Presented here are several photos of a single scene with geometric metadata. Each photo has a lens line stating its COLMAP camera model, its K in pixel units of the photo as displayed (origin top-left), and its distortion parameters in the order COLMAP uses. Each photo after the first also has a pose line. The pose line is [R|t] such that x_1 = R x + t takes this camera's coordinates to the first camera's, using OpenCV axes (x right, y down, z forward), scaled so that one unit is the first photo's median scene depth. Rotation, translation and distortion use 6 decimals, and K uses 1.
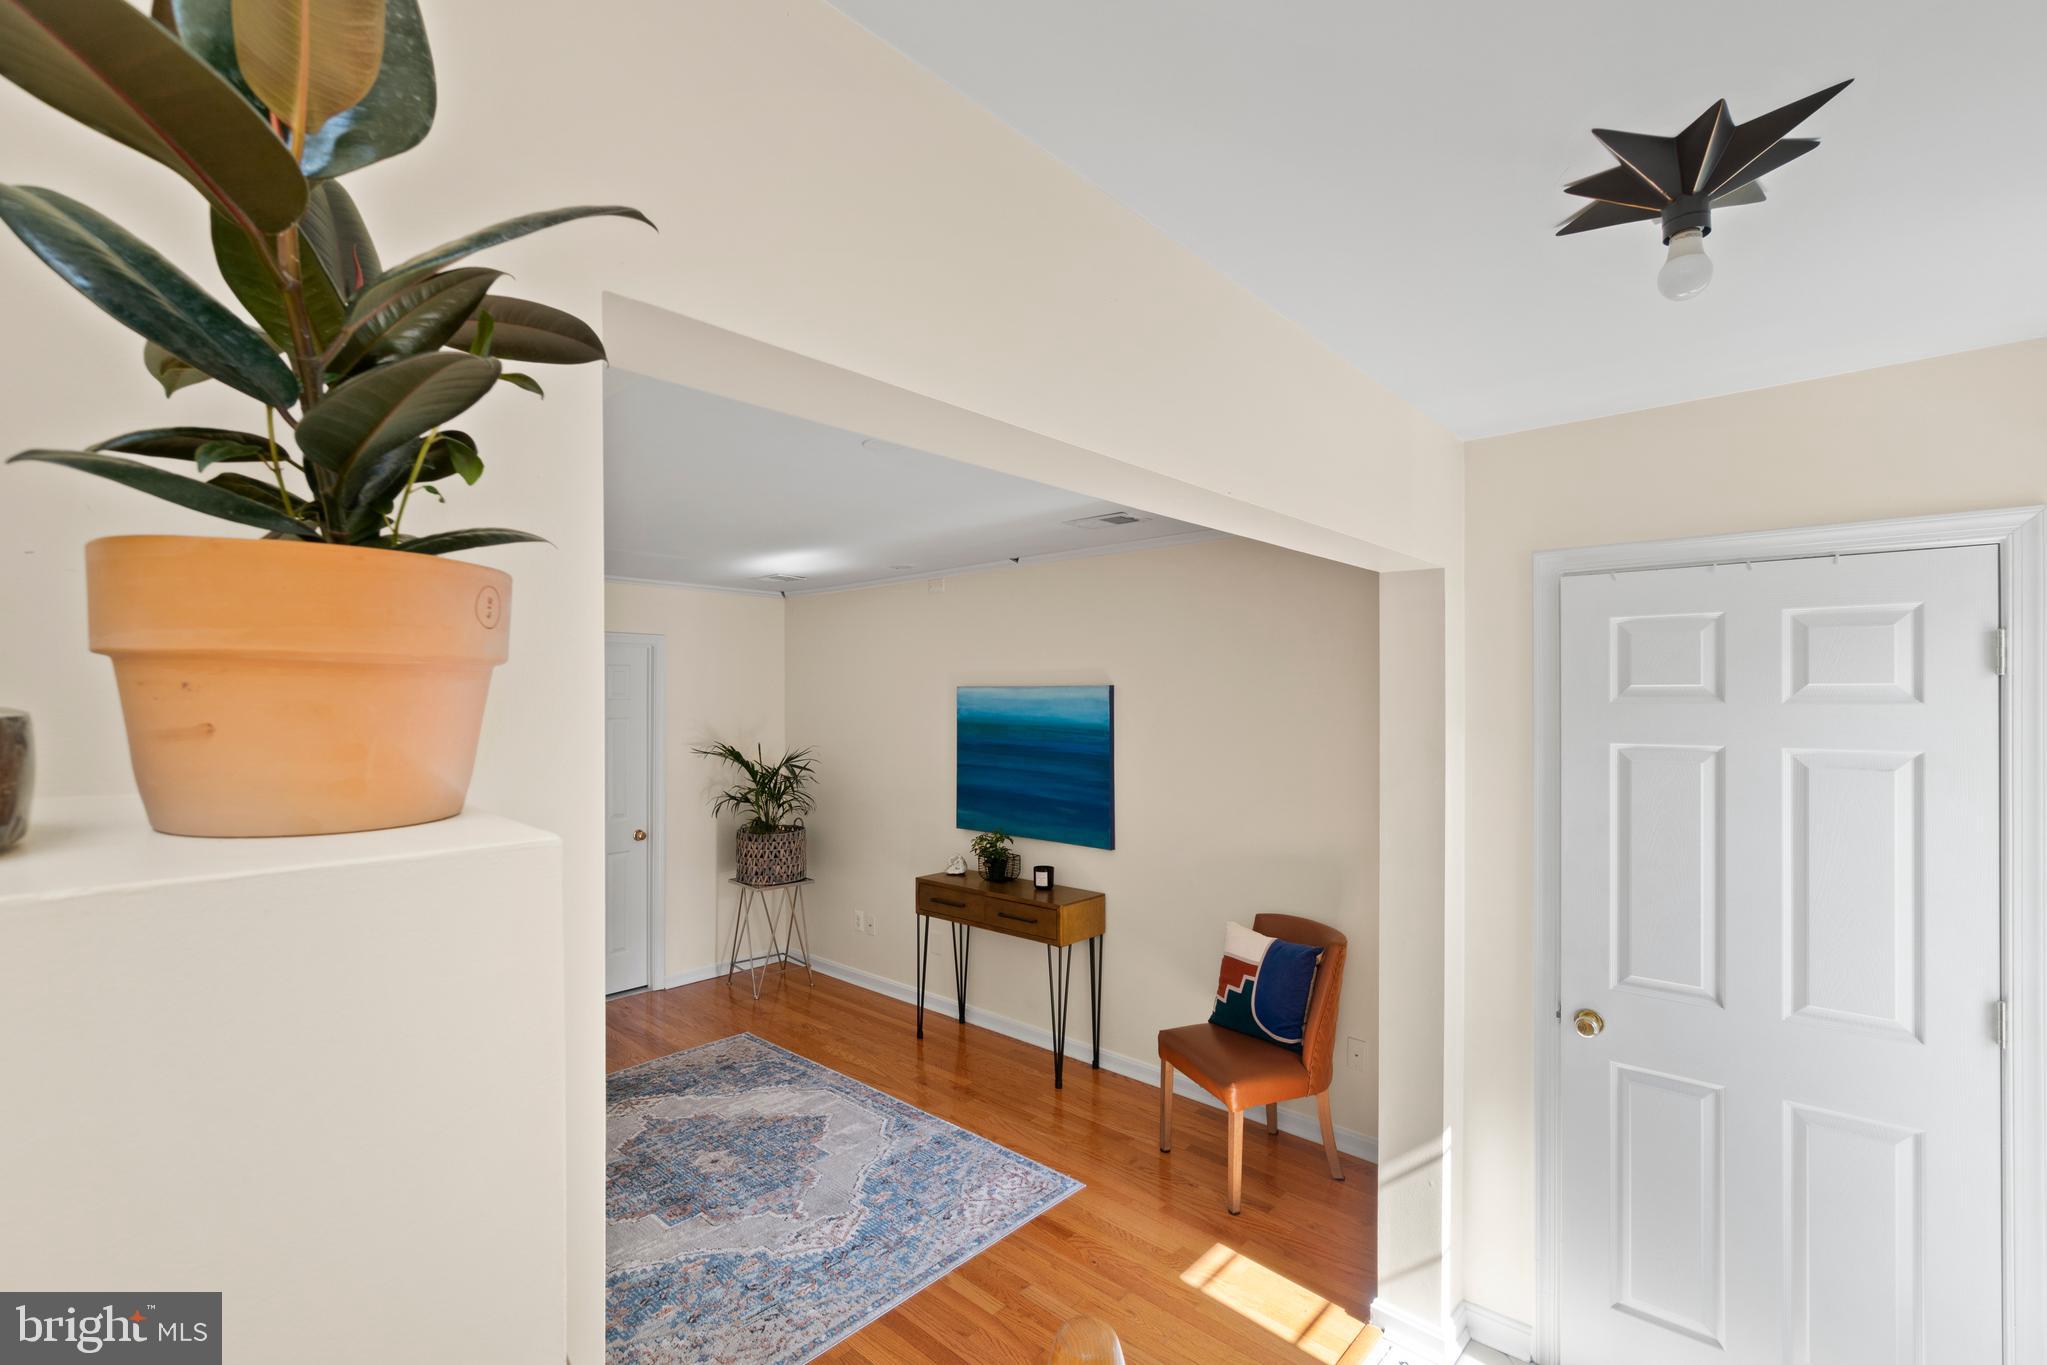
lens RADIAL K [[897.8, 0, 1019.3], [0, 897.8, 687.5], [0, 0, 1]] dist [0.000586, -0.000451]
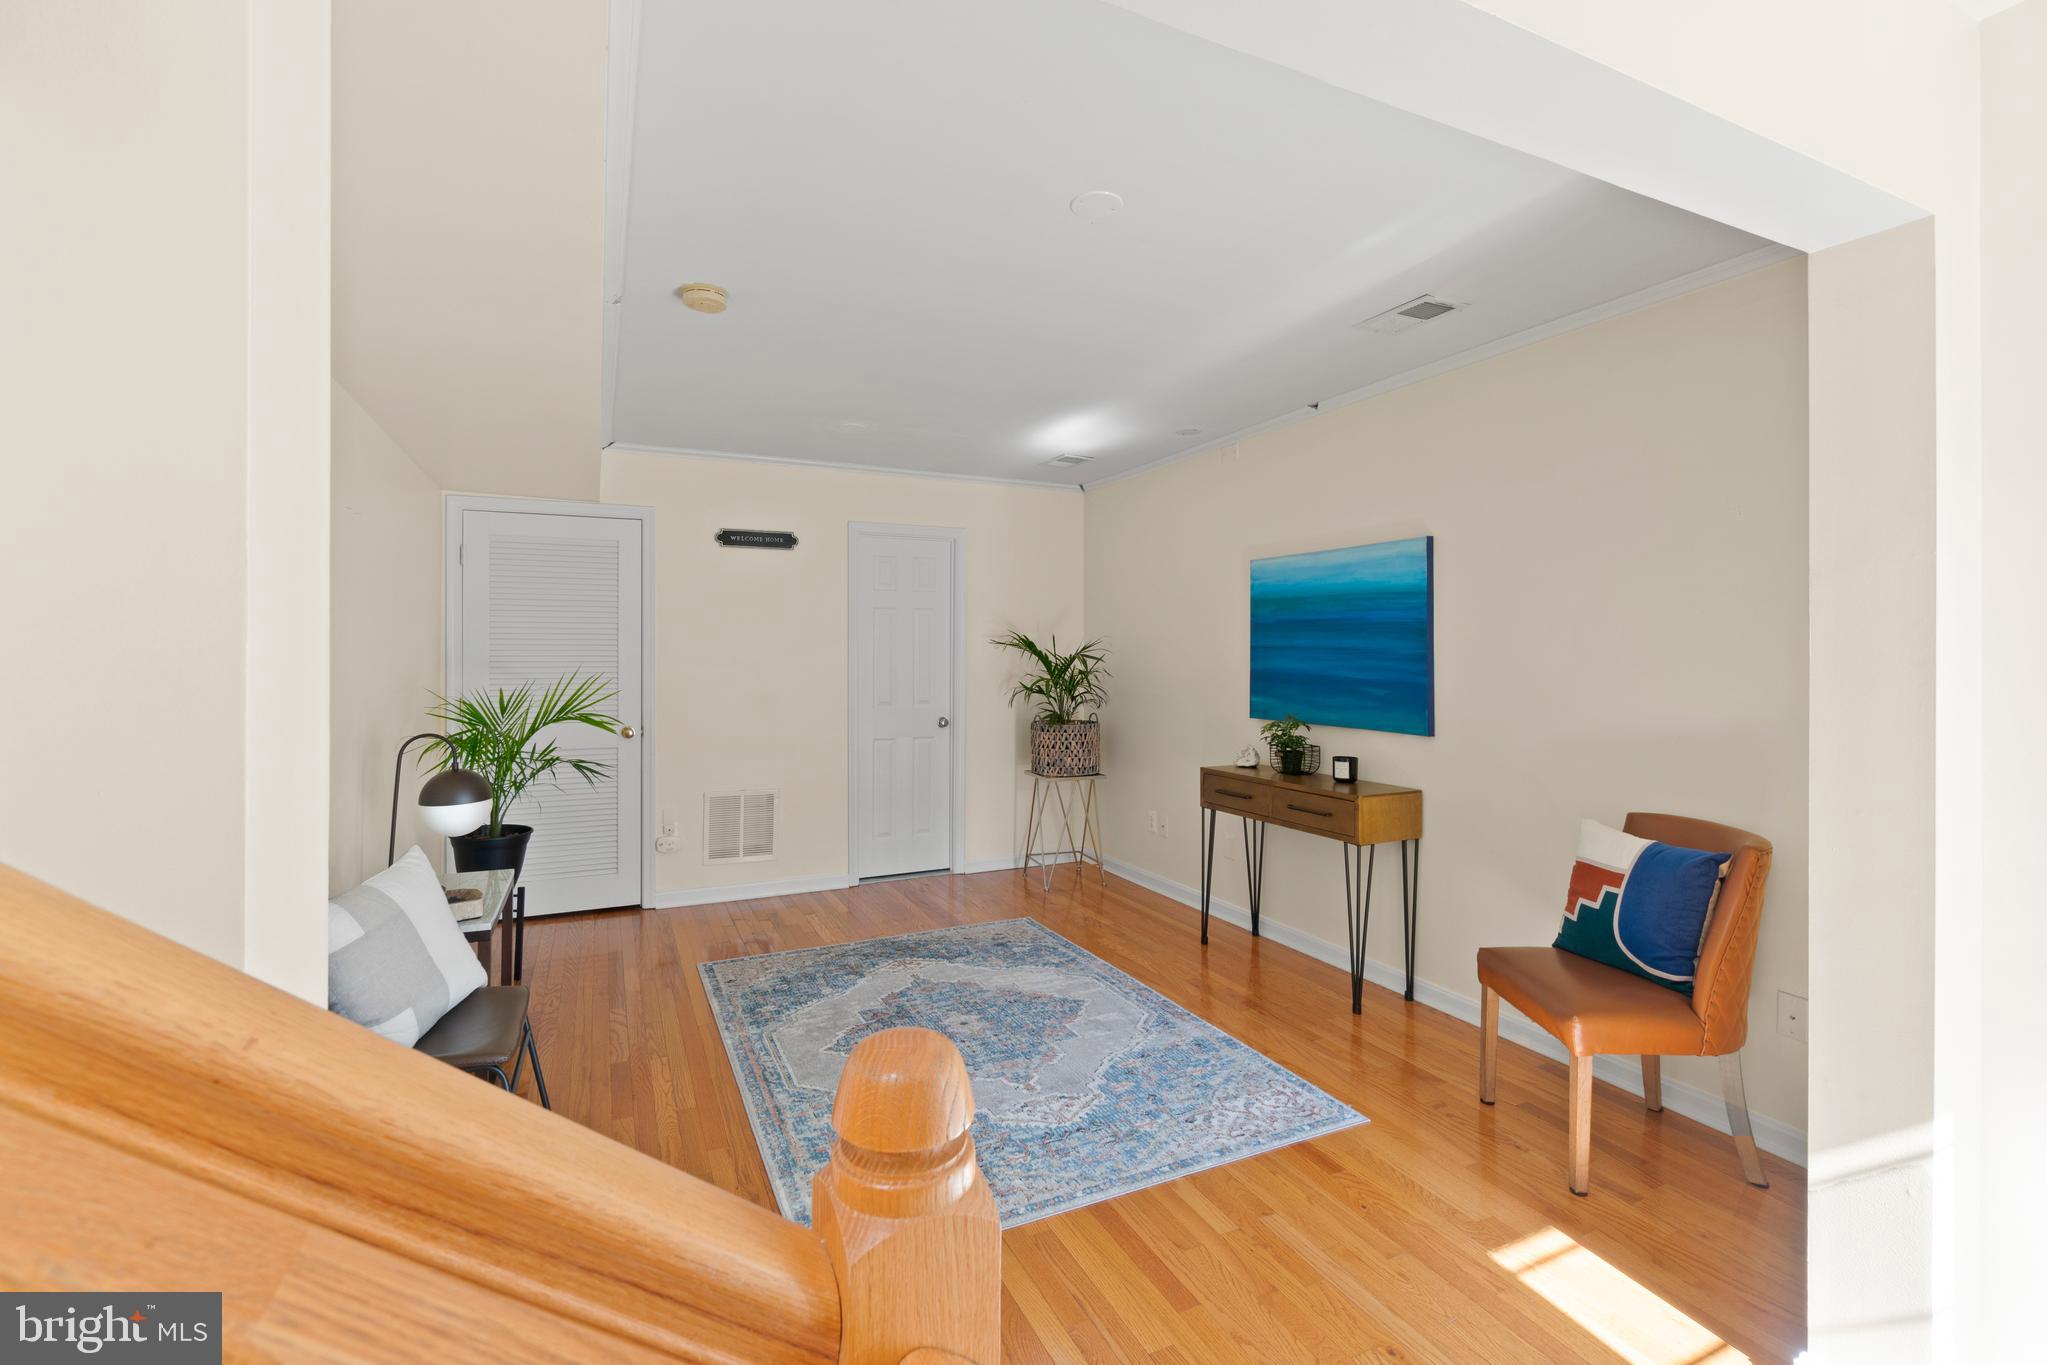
lens RADIAL K [[897.8, 0, 1028.1], [0, 897.8, 643.2], [0, 0, 1]] dist [0.000586, -0.000451]
pose [[0.927477, -0.001320, -0.373879, 0.084095], [0.002002, 0.999997, 0.001437, 0.114215], [0.373876, -0.002081, 0.927477, 0.126988]]
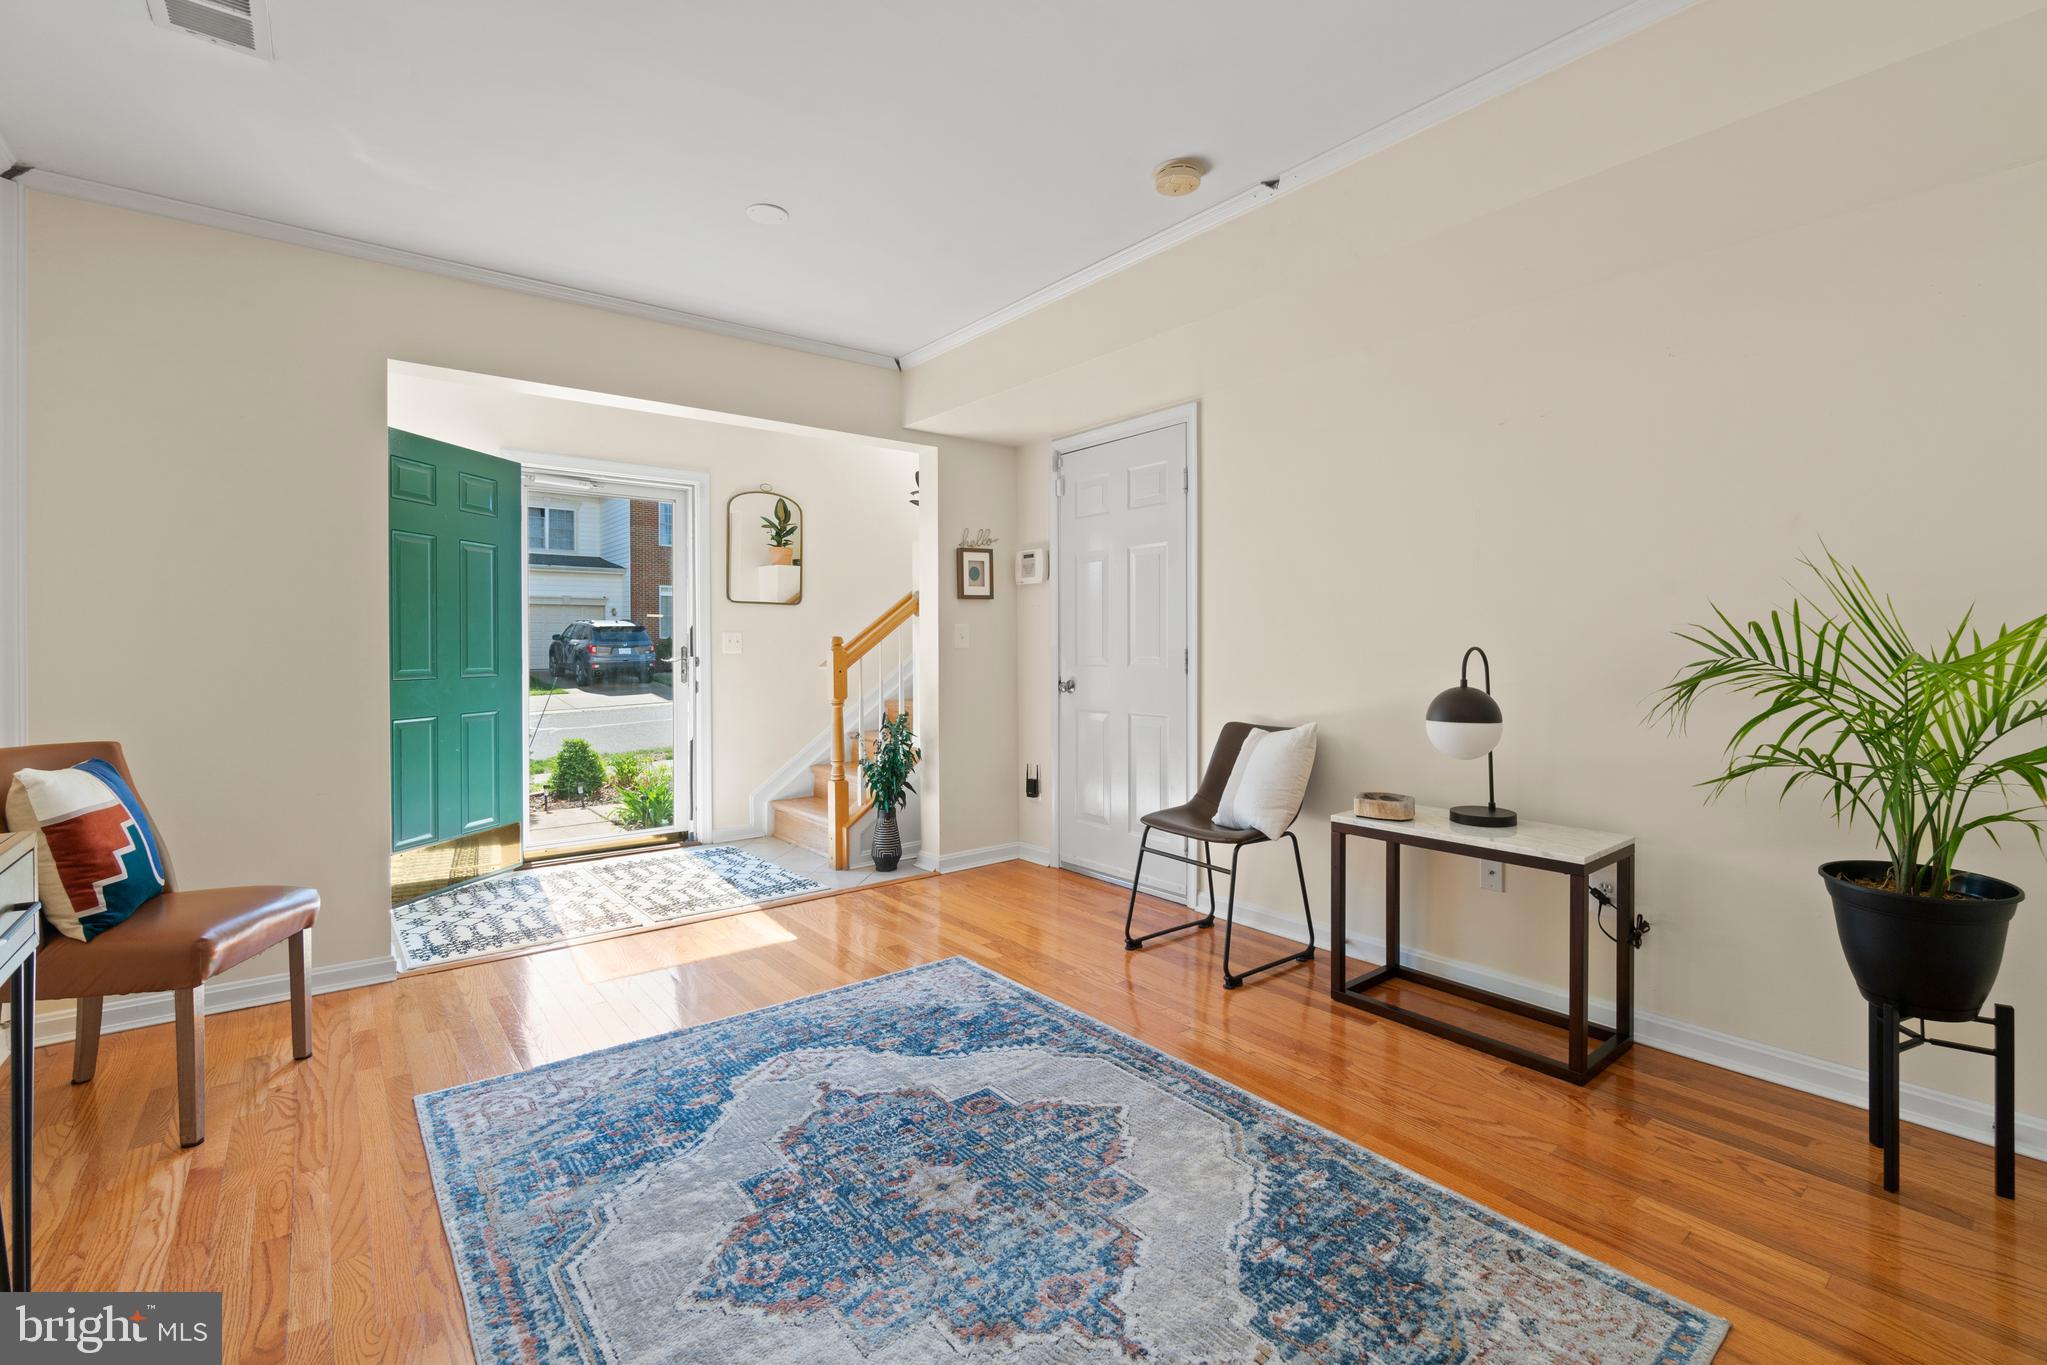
lens RADIAL K [[897.8, 0, 1029.8], [0, 897.8, 664.8], [0, 0, 1]] dist [0.000586, -0.000451]
pose [[-0.987662, 0.003867, 0.156551, -0.464179], [0.005288, 0.999949, 0.008662, 0.201596], [-0.156510, 0.009383, -0.987632, 1.482001]]
